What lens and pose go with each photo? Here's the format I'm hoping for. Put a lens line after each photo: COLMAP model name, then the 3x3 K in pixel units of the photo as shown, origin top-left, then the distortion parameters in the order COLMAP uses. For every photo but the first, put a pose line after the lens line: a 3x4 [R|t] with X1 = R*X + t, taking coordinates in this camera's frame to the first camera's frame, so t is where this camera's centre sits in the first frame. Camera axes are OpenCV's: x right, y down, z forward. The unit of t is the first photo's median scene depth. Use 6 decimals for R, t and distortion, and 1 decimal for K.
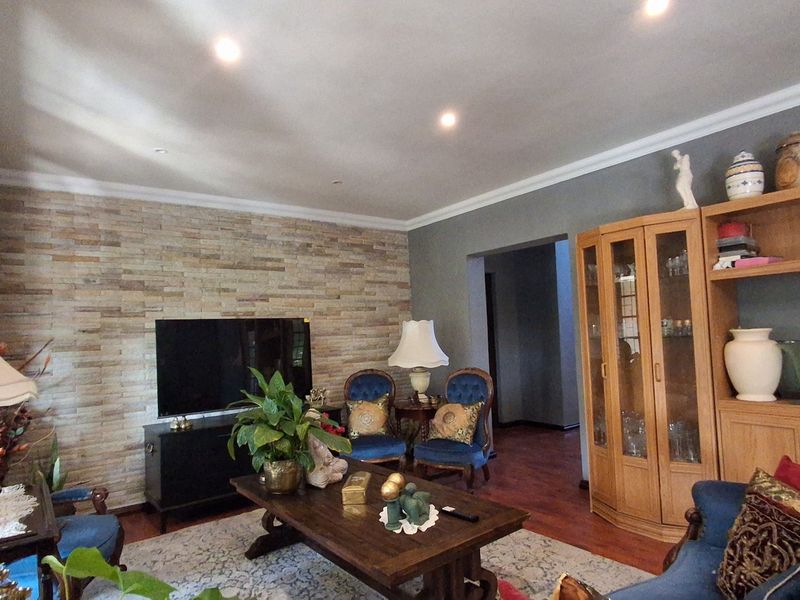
lens RADIAL K [[491.0, 0, 402.1], [0, 491.0, 305.6], [0, 0, 1]] dist [0.002225, 0.001970]
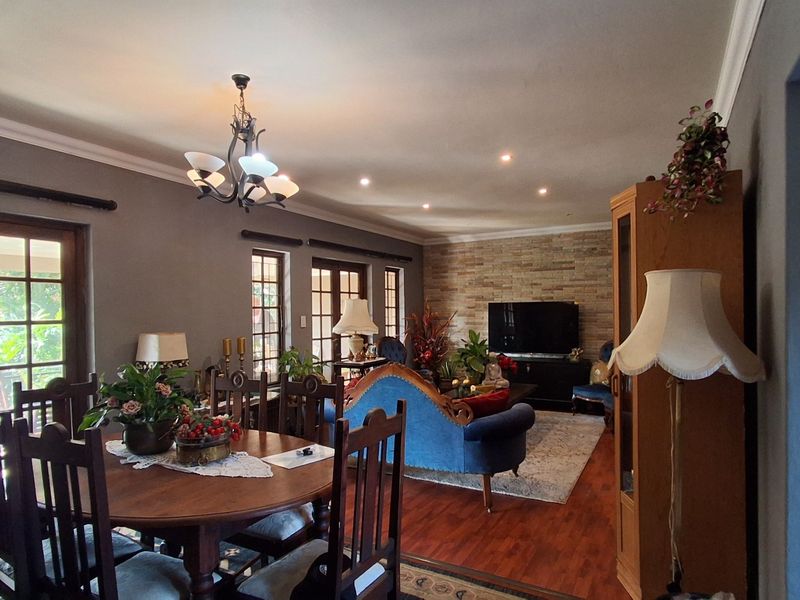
lens RADIAL K [[491.0, 0, 402.7], [0, 491.0, 301.1], [0, 0, 1]] dist [0.002225, 0.001970]
pose [[0.401884, 0.025136, -0.915346, 1.031433], [0.050828, 0.997470, 0.049707, -0.083274], [0.914279, -0.066501, 0.399589, -0.093099]]
